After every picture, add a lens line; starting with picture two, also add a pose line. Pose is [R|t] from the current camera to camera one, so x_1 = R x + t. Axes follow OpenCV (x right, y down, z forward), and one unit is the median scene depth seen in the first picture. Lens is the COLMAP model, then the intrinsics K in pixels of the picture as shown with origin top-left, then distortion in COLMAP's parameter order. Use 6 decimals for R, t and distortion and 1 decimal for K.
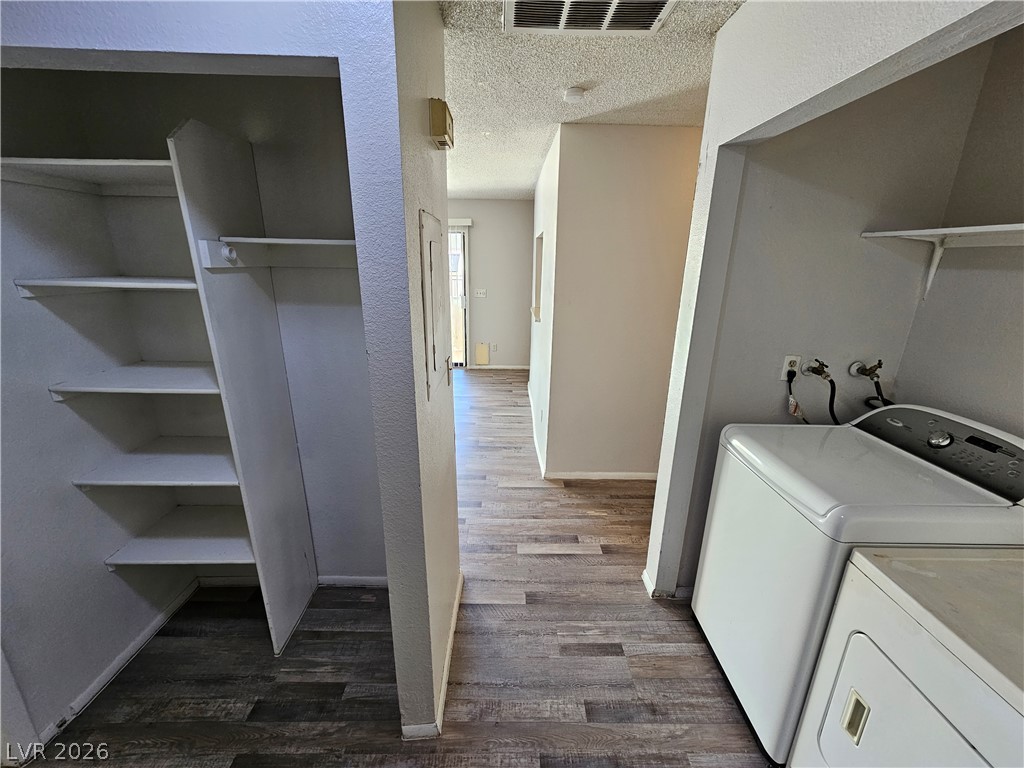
lens RADIAL K [[420.7, 0, 511.0], [0, 420.7, 386.0], [0, 0, 1]] dist [-0.006494, 0.003132]
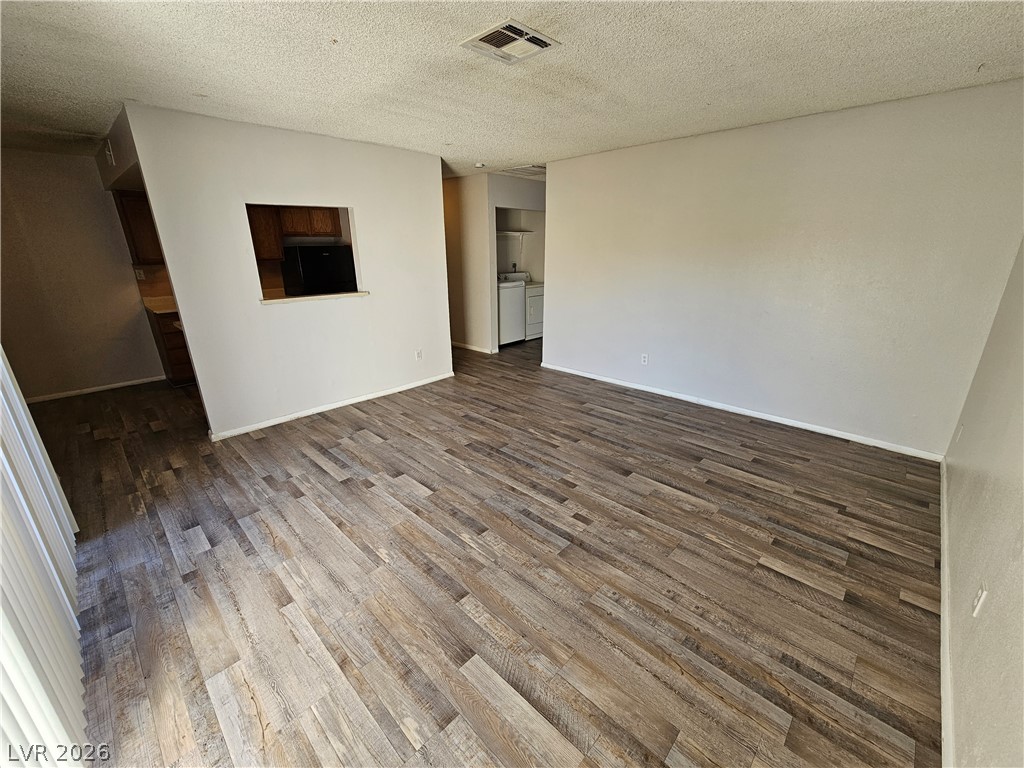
lens RADIAL K [[420.7, 0, 514.6], [0, 420.7, 388.1], [0, 0, 1]] dist [-0.006494, 0.003132]
pose [[-0.719292, -0.228834, 0.655937, -1.460405], [0.197883, 0.837589, 0.509202, -0.648489], [-0.665929, 0.496064, -0.557189, 2.238551]]
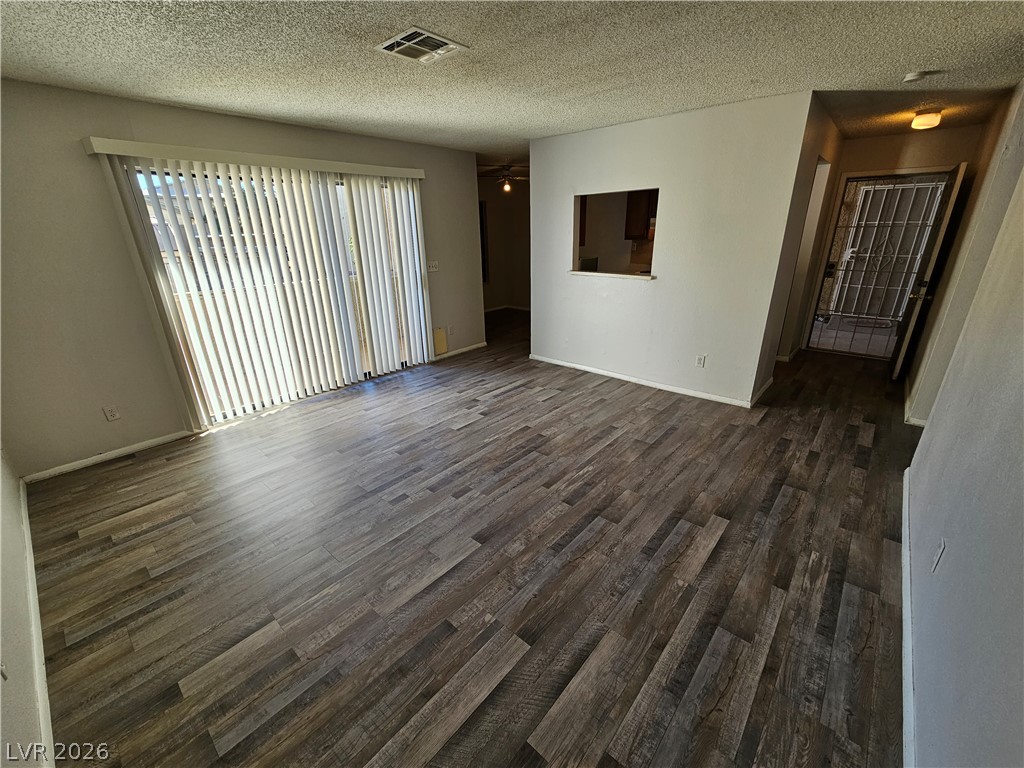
lens RADIAL K [[420.7, 0, 511.6], [0, 420.7, 388.2], [0, 0, 1]] dist [-0.006494, 0.003132]
pose [[0.660605, -0.289932, 0.692488, -1.455085], [0.239661, 0.955596, 0.171462, -0.241786], [-0.711451, 0.052694, 0.700757, 0.826747]]
